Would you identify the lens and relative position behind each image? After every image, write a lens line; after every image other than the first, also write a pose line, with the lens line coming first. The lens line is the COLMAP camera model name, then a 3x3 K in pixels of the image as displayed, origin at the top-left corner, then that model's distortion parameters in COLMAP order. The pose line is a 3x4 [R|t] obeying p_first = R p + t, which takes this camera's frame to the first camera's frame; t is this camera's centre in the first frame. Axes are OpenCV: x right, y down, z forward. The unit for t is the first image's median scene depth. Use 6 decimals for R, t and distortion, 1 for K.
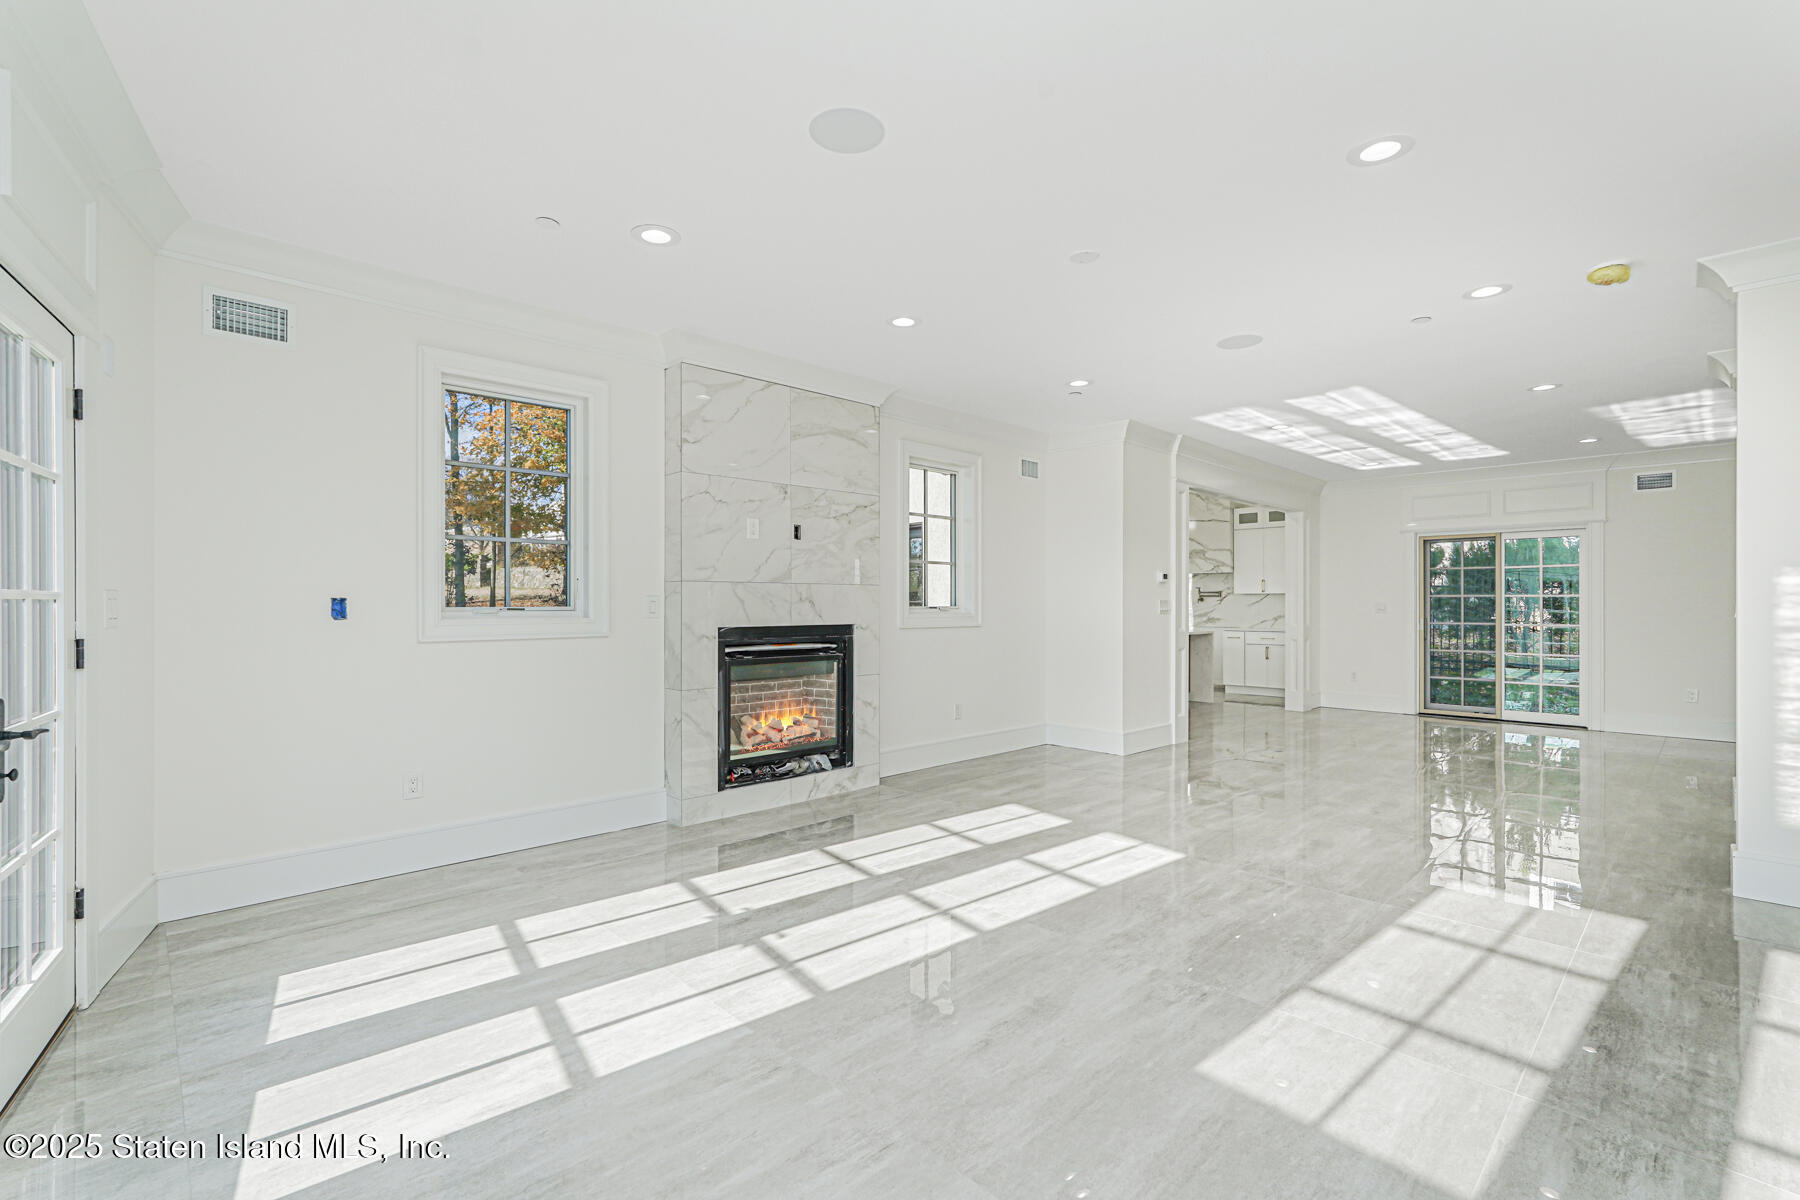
lens RADIAL K [[803.3, 0, 908.6], [0, 803.3, 610.1], [0, 0, 1]] dist [-0.010426, 0.008906]
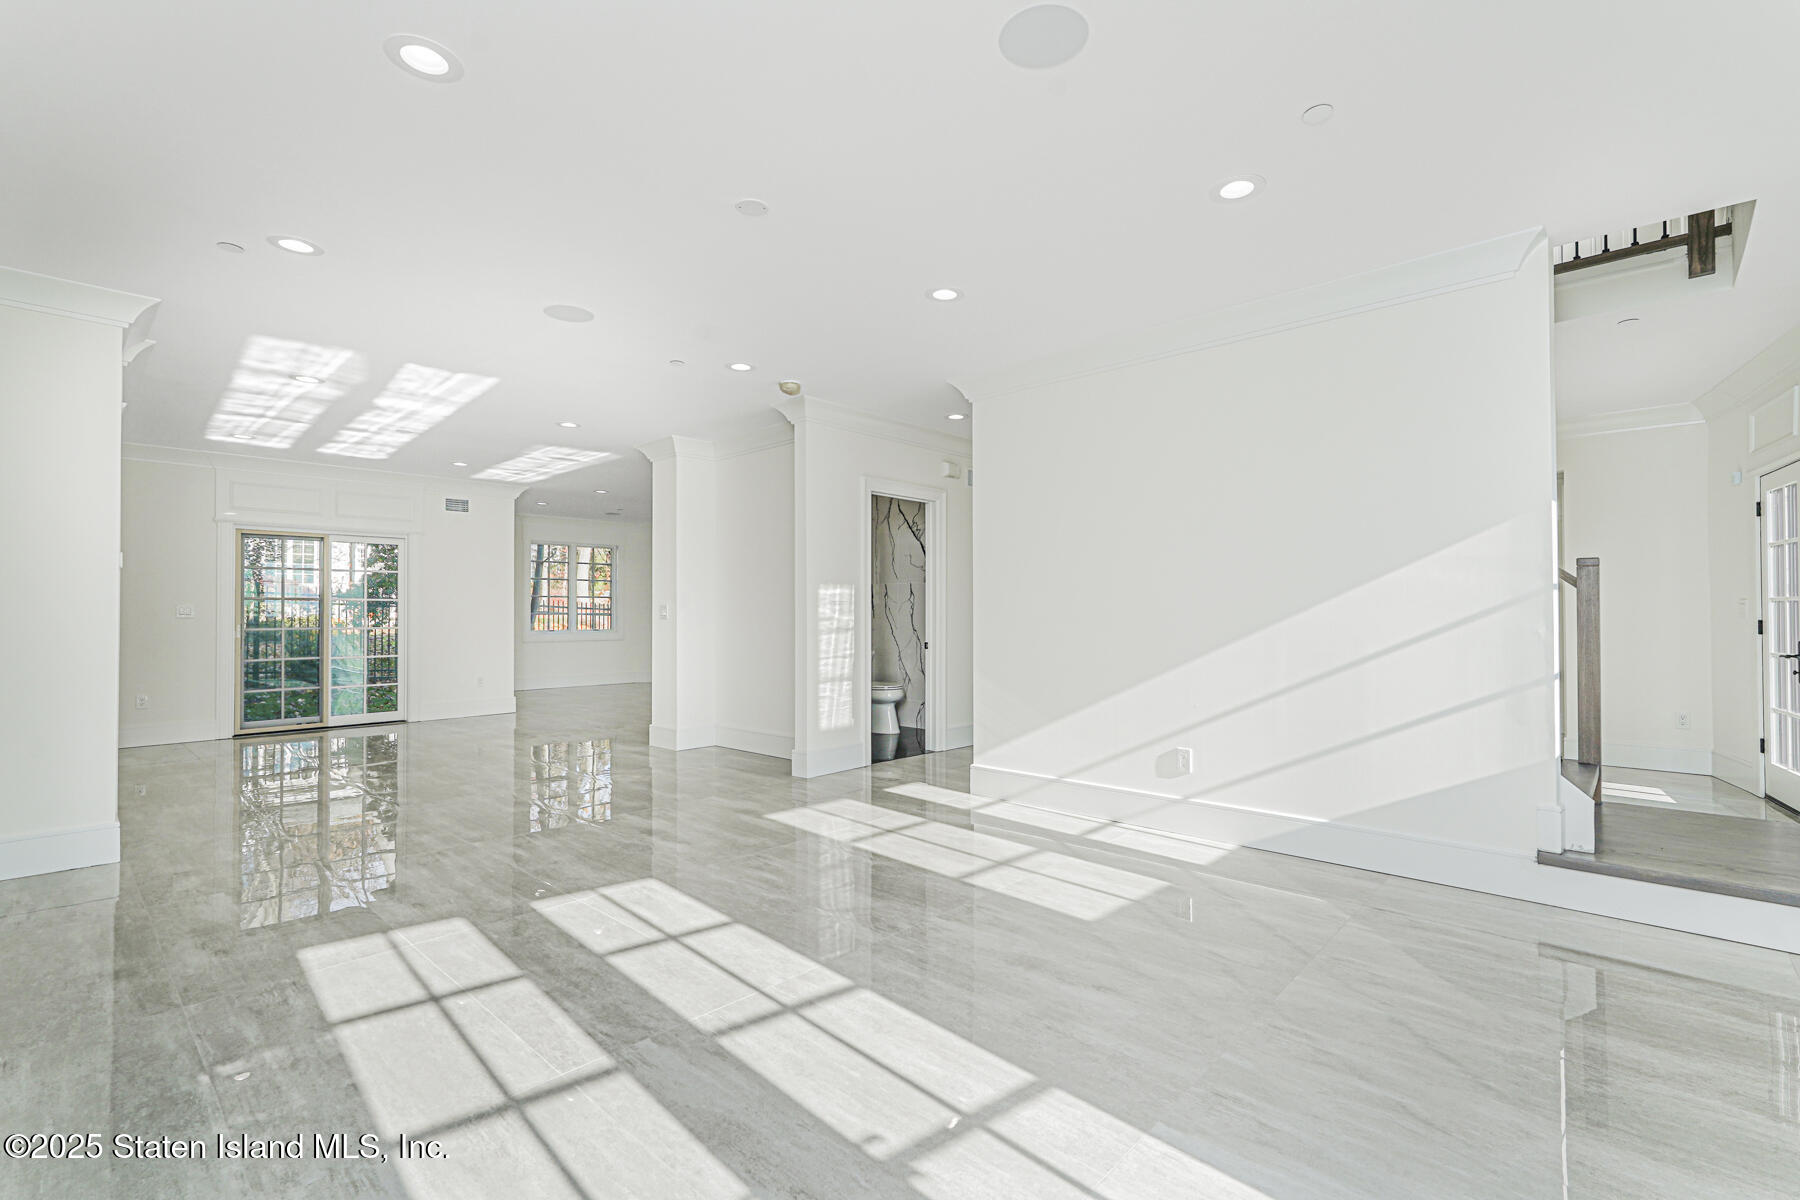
lens RADIAL K [[803.3, 0, 909.1], [0, 803.3, 603.4], [0, 0, 1]] dist [-0.010426, 0.008906]
pose [[-0.052132, 0.011155, 0.998578, -0.524311], [0.008193, 0.999909, -0.010742, 0.006747], [-0.998607, 0.007622, -0.052219, 0.683595]]
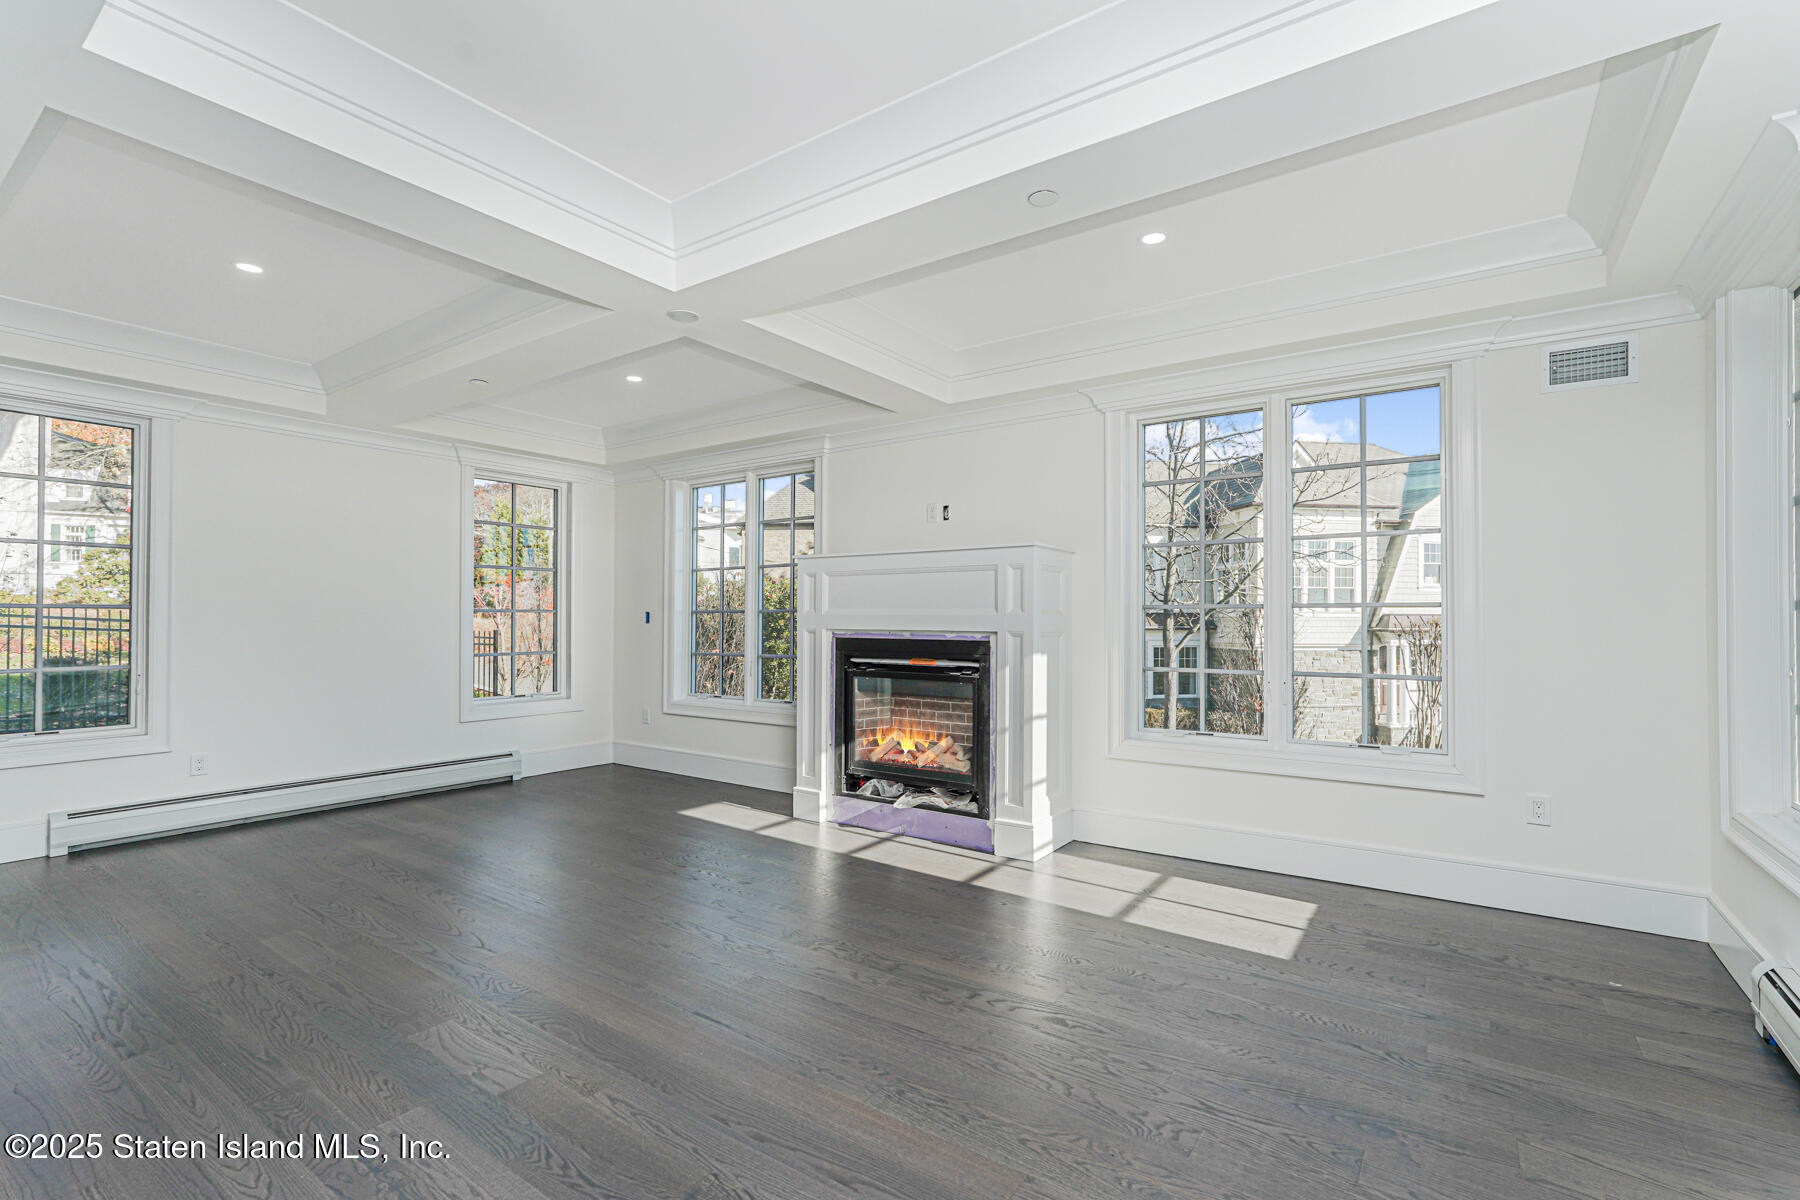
lens RADIAL K [[803.3, 0, 895.8], [0, 803.3, 595.7], [0, 0, 1]] dist [-0.010426, 0.008906]
pose [[0.230320, -0.018967, -0.972930, 0.841945], [-0.006935, 0.999753, -0.021131, -0.012030], [0.973090, 0.011614, 0.230132, 0.878744]]
